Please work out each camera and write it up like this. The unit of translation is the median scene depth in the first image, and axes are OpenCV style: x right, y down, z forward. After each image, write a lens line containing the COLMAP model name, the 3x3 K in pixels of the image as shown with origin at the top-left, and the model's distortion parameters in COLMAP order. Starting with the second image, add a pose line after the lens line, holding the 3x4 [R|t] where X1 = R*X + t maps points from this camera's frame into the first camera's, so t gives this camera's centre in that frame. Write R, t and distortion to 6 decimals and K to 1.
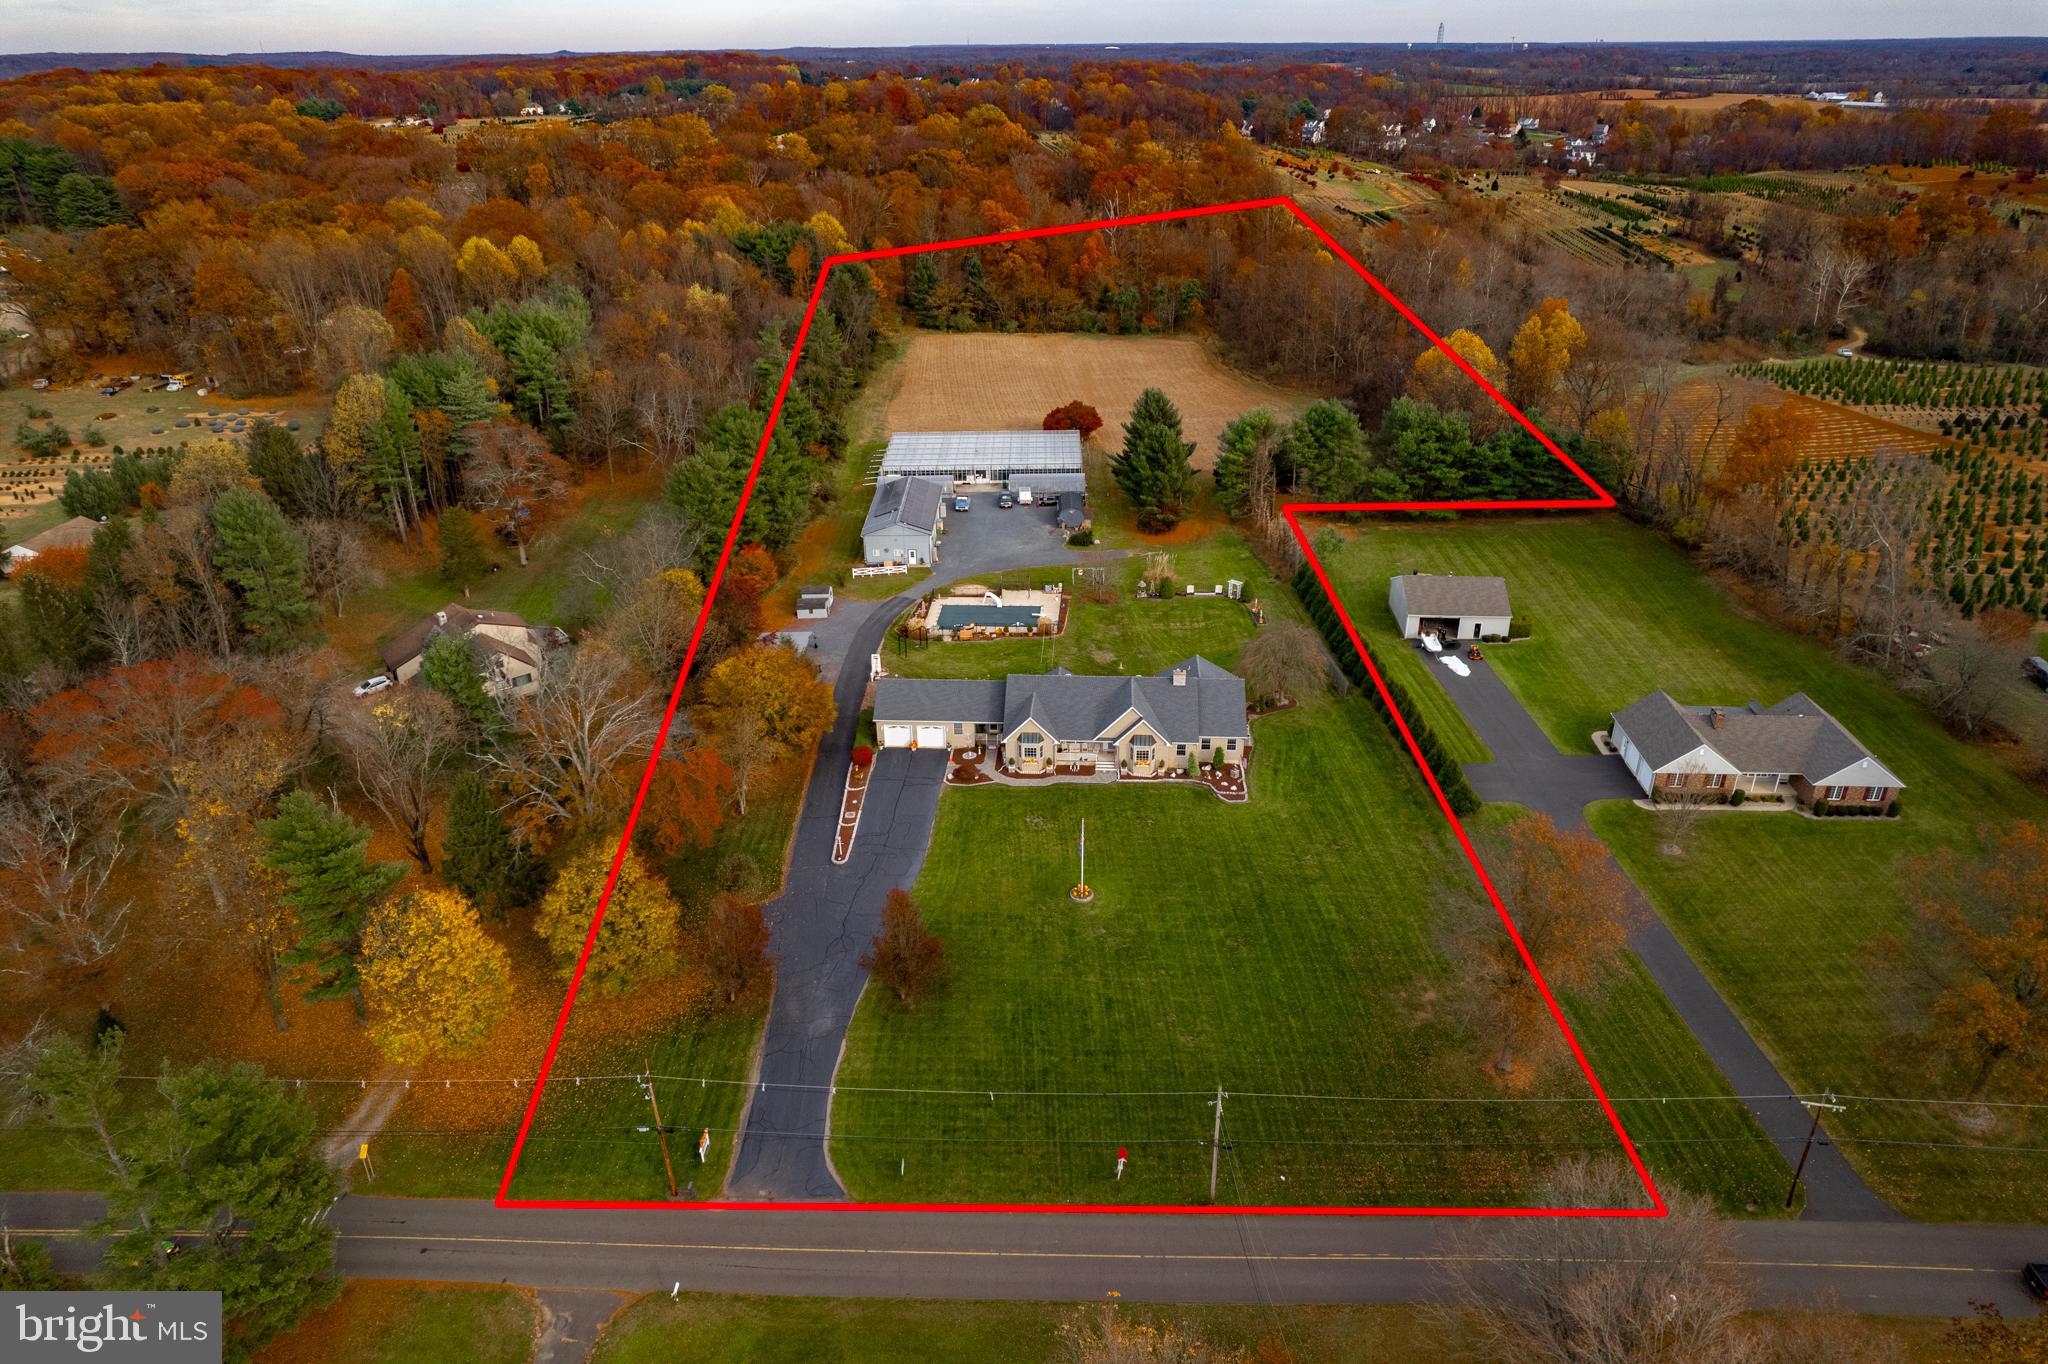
lens RADIAL K [[1784.6, 0, 1066.3], [0, 1784.6, 518.4], [0, 0, 1]] dist [-0.045951, 0.004556]
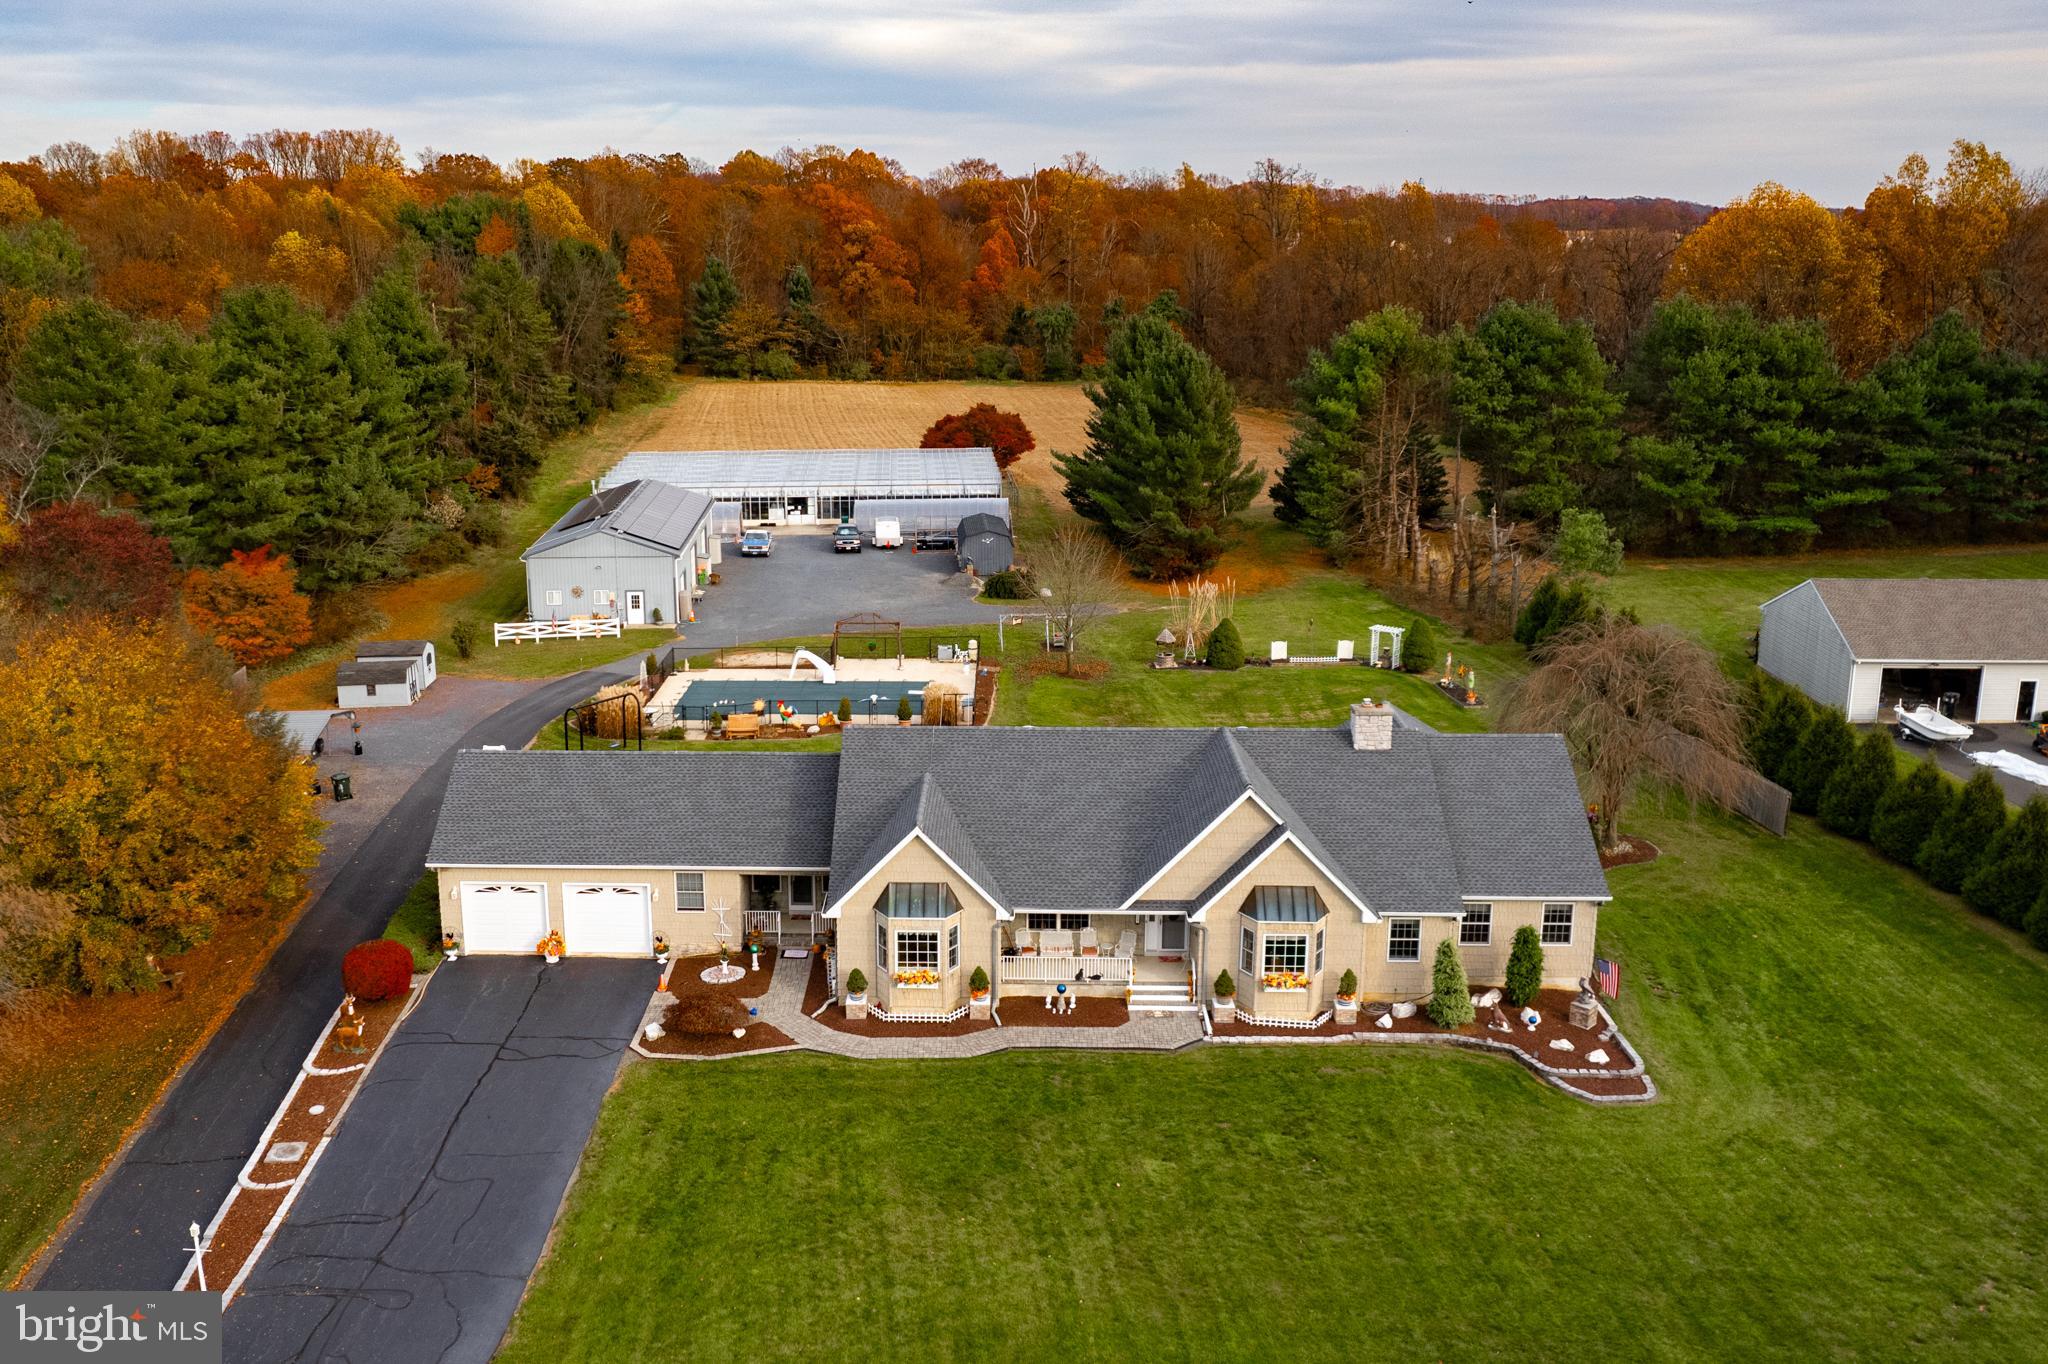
lens RADIAL K [[2015.5, 0, 933.5], [0, 2015.5, 501.9], [0, 0, 1]] dist [-0.043778, -0.008825]
pose [[0.999969, -0.005930, 0.005165, -0.015824], [0.006860, 0.978889, -0.204279, 0.107144], [-0.003845, 0.204308, 0.978899, 0.547178]]
